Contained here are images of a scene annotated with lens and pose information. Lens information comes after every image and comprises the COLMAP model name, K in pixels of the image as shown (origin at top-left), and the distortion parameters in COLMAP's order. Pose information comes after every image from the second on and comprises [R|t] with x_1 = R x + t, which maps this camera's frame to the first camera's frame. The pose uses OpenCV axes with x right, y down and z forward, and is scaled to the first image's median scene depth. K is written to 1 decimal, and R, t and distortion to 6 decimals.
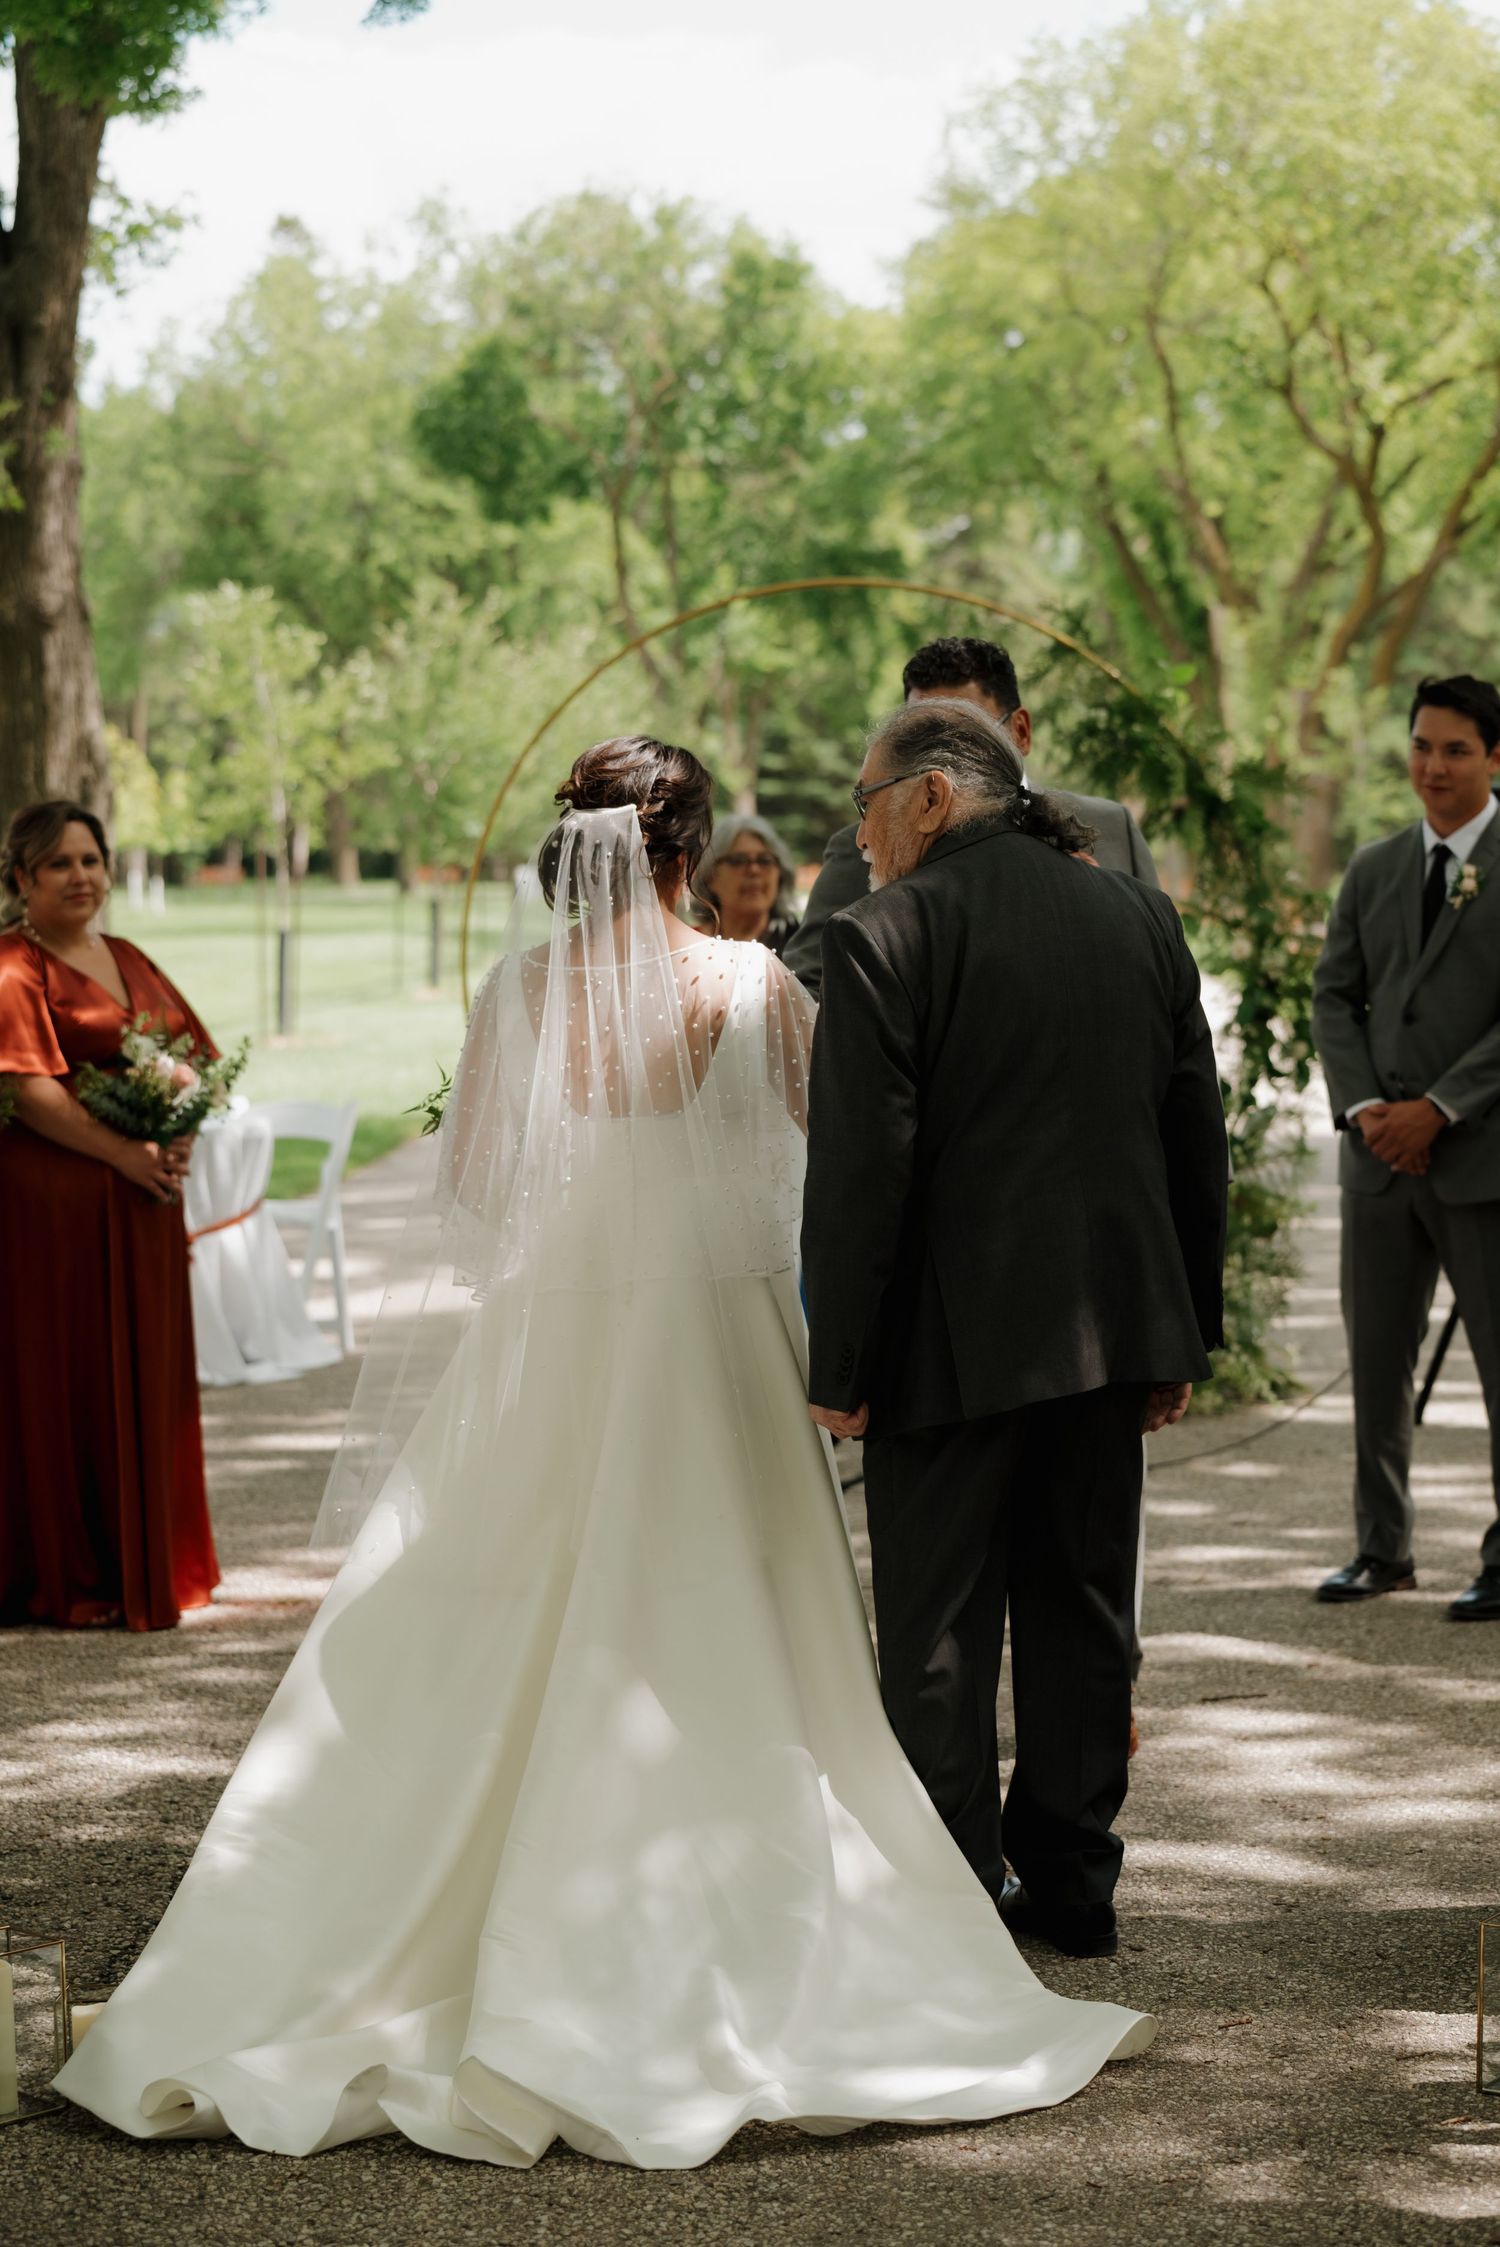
lens RADIAL K [[4752.0, 0, 733.7], [0, 4752.0, 1079.8], [0, 0, 1]] dist [-0.004105, 0.000000]
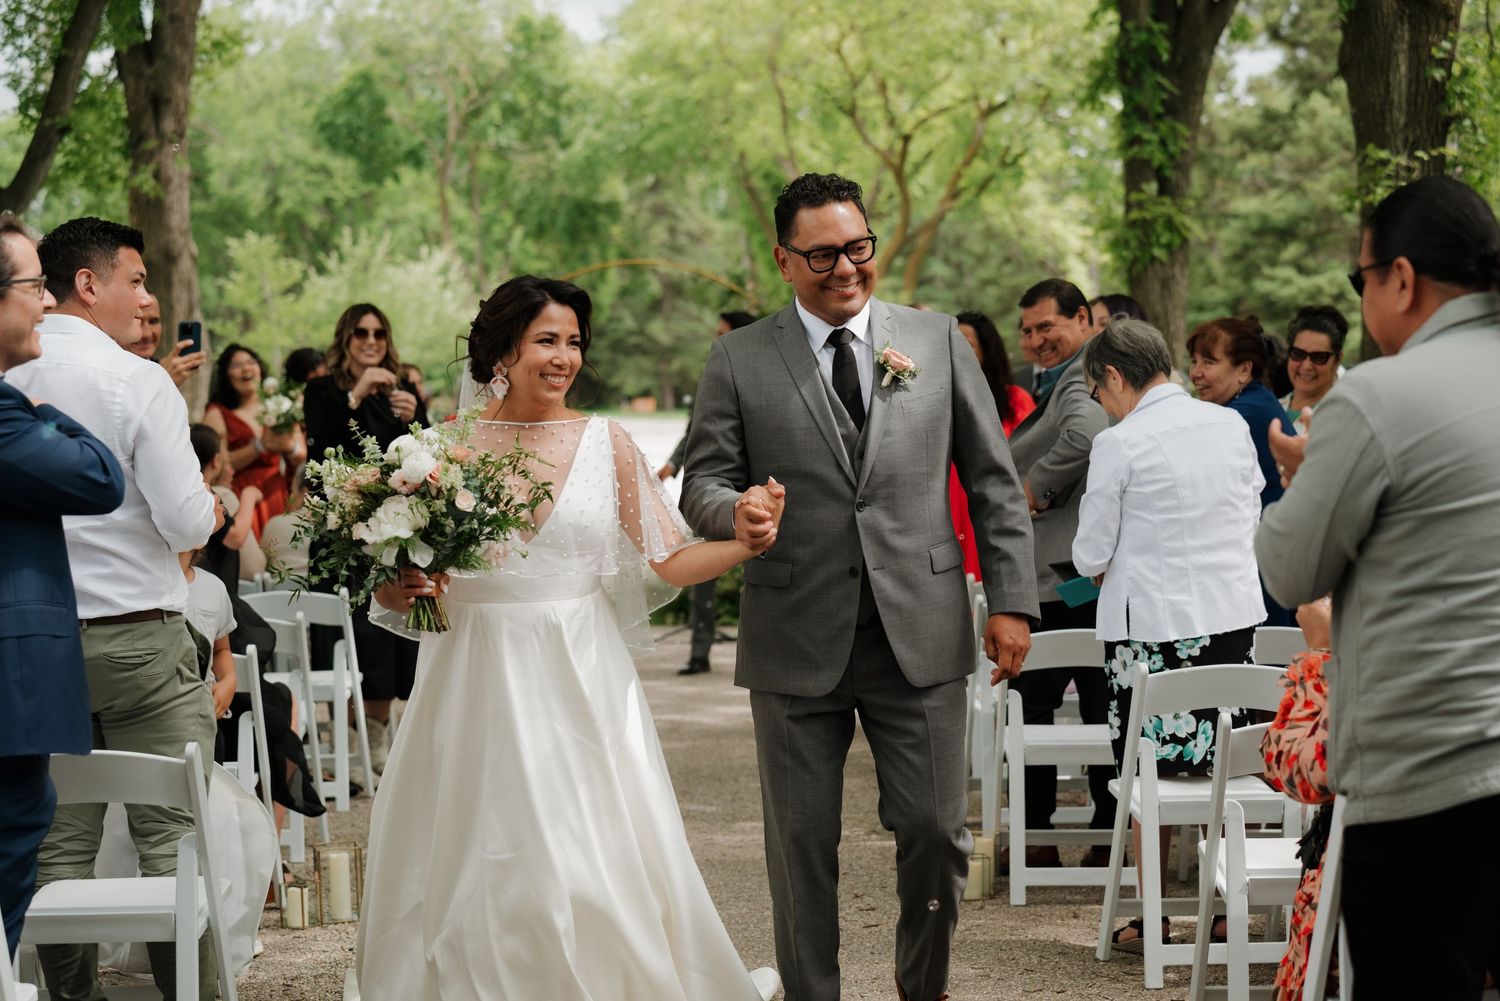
lens RADIAL K [[3172.2, 0, 751.9], [0, 3172.2, 489.9], [0, 0, 1]] dist [-0.004105, 0.000000]
pose [[0.996741, -0.003117, 0.080611, -0.008406], [0.004423, 0.999862, -0.016030, 0.005313], [-0.080550, 0.016334, 0.996617, -0.095851]]
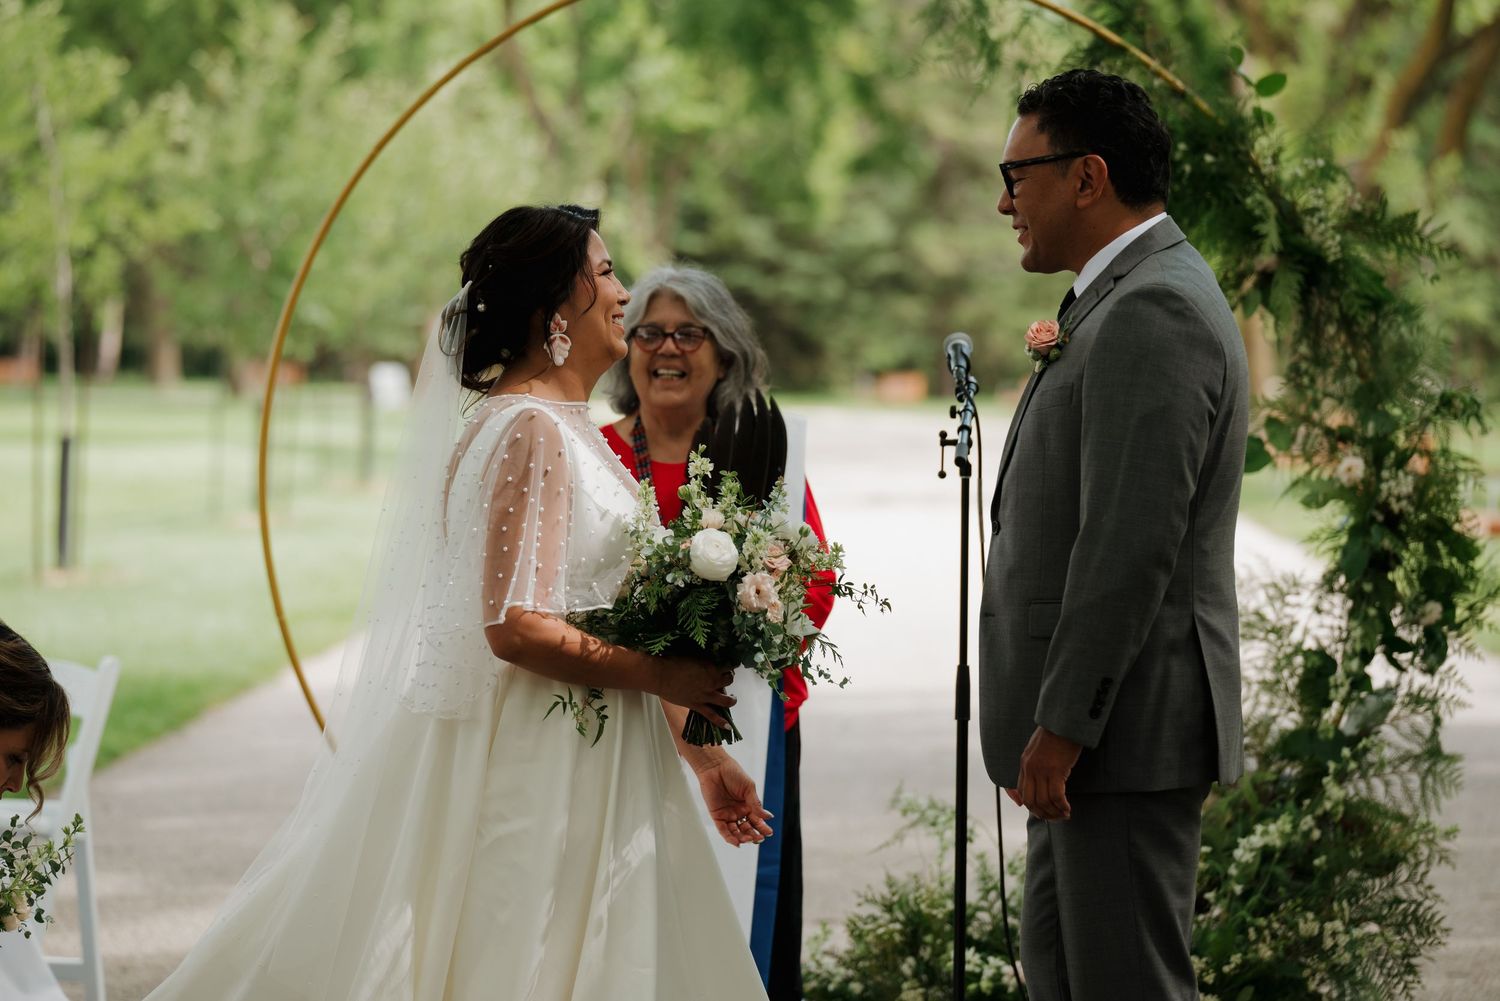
lens RADIAL K [[5771.3, 0, 690.0], [0, 5771.3, 487.5], [0, 0, 1]] dist [0.035273, 0.000000]
pose [[0.999824, 0.016482, 0.008949, -0.000075], [-0.016251, 0.999547, -0.025340, -0.000216], [-0.009363, 0.025191, 0.999639, 0.024684]]
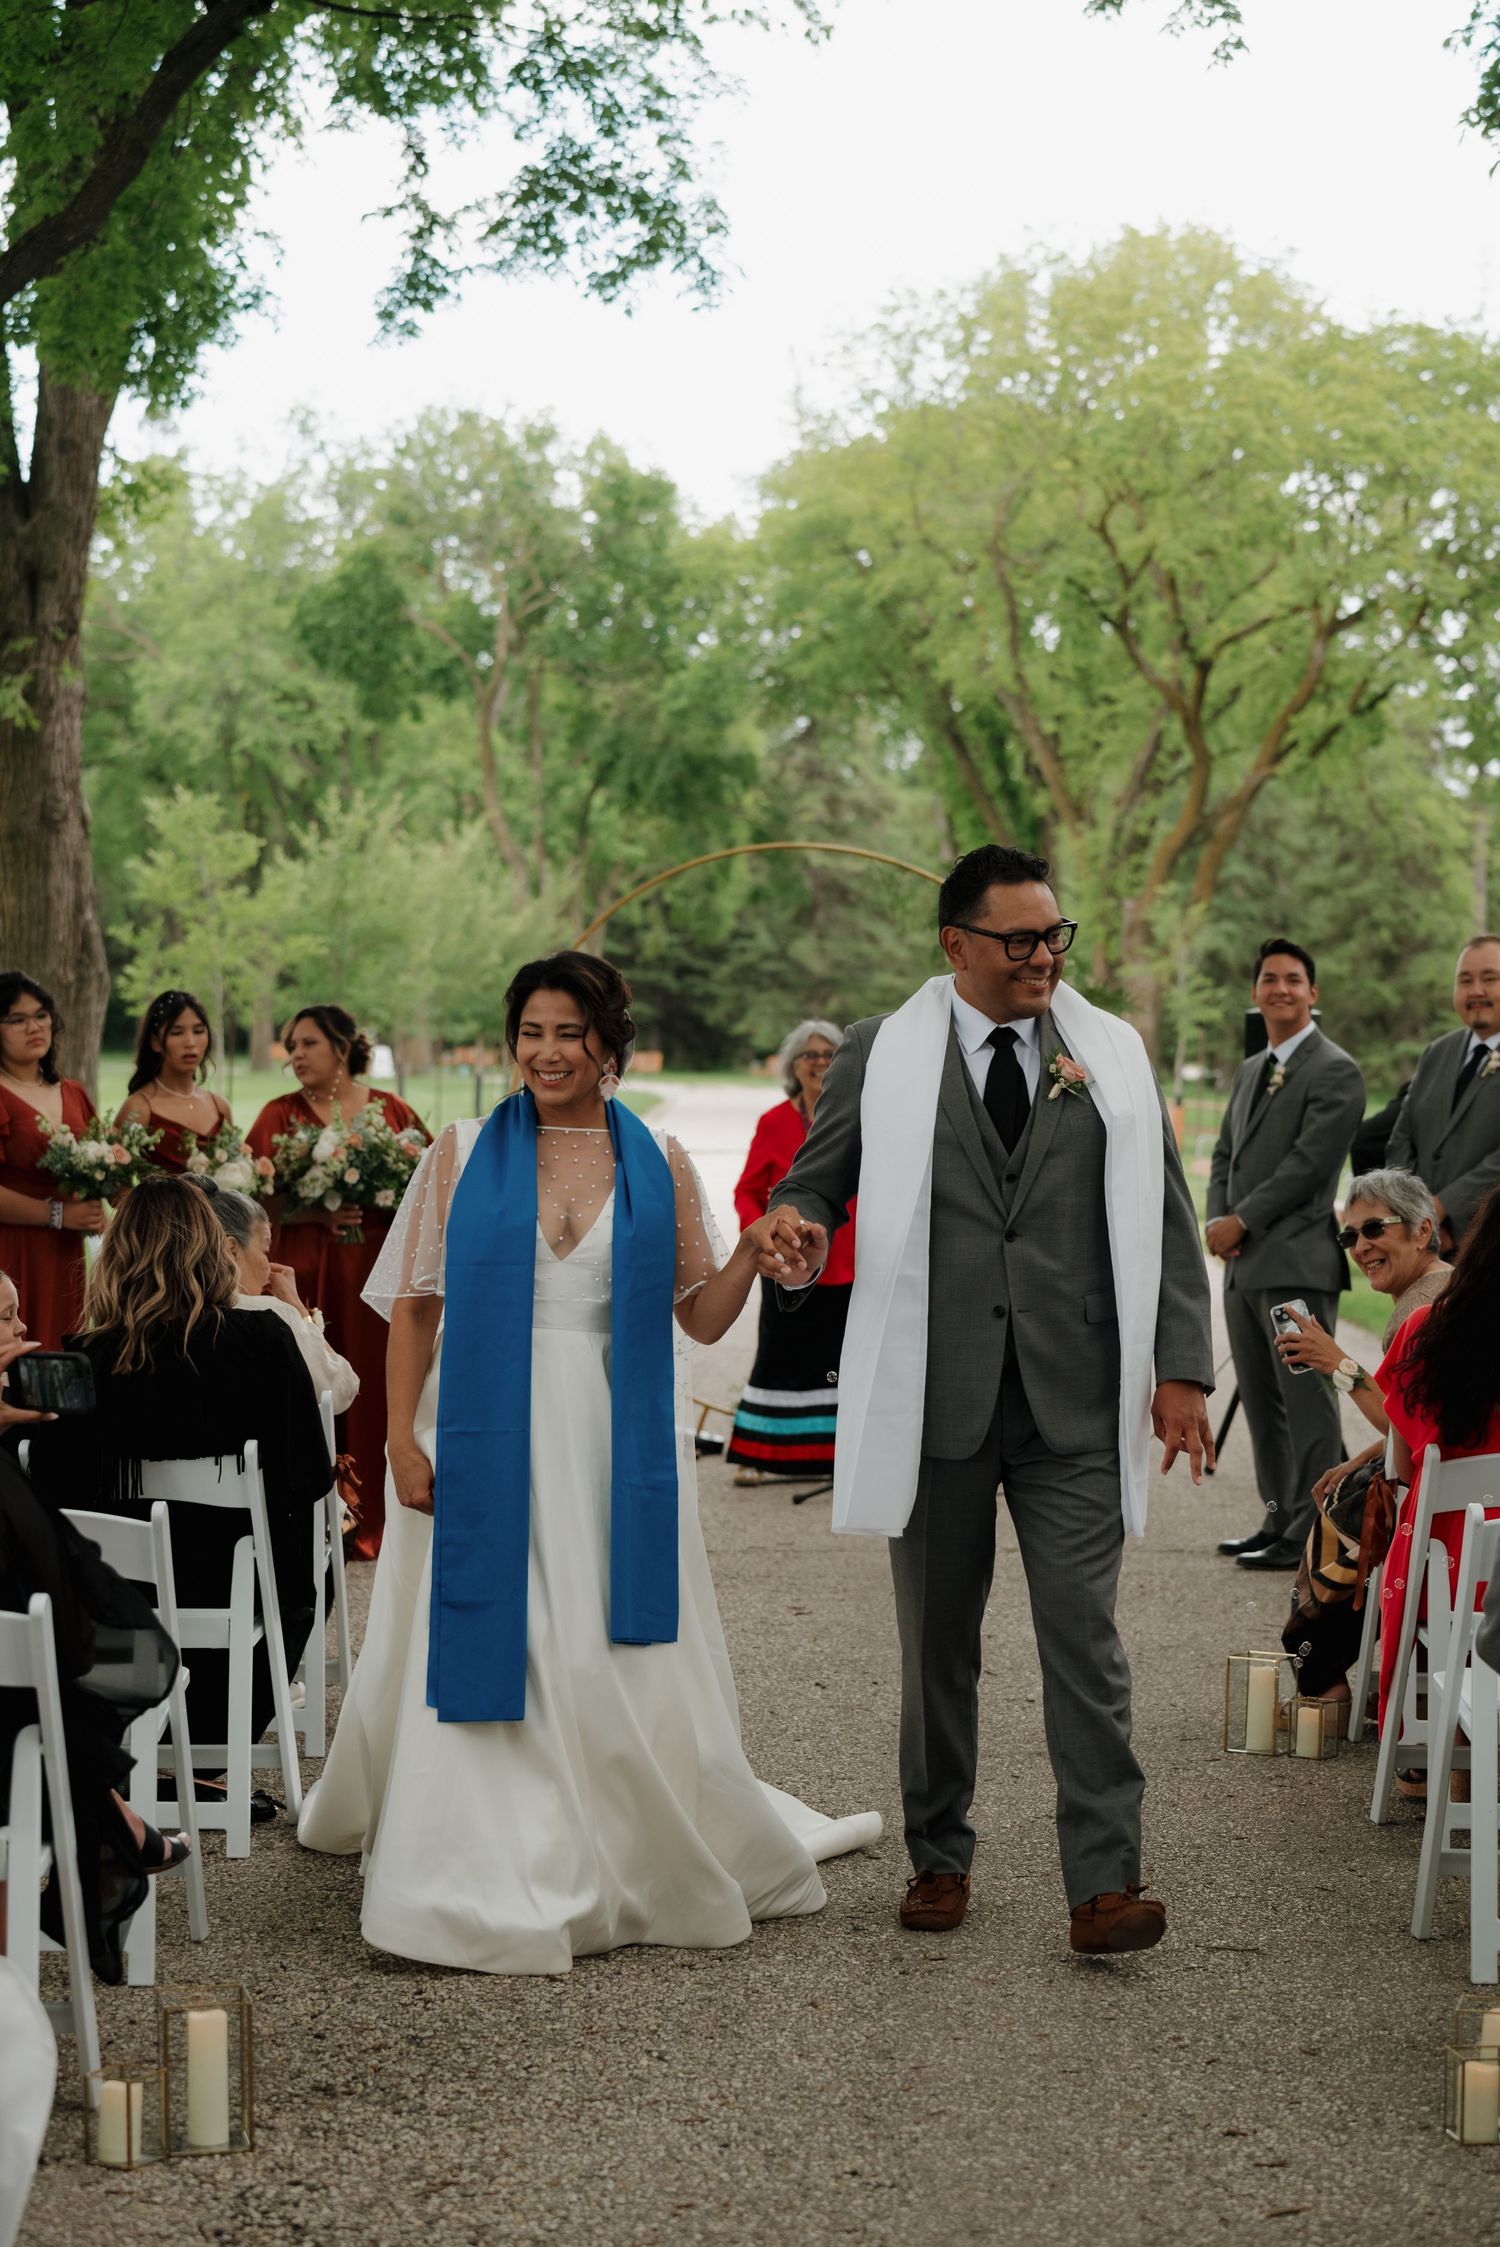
lens RADIAL K [[4752.0, 0, 740.5], [0, 4752.0, 1068.4], [0, 0, 1]] dist [-0.004105, 0.000000]
pose [[0.998996, 0.023280, 0.038263, -0.008135], [-0.021686, 0.998900, -0.041569, 0.002725], [-0.039189, 0.040698, 0.998403, -0.064209]]
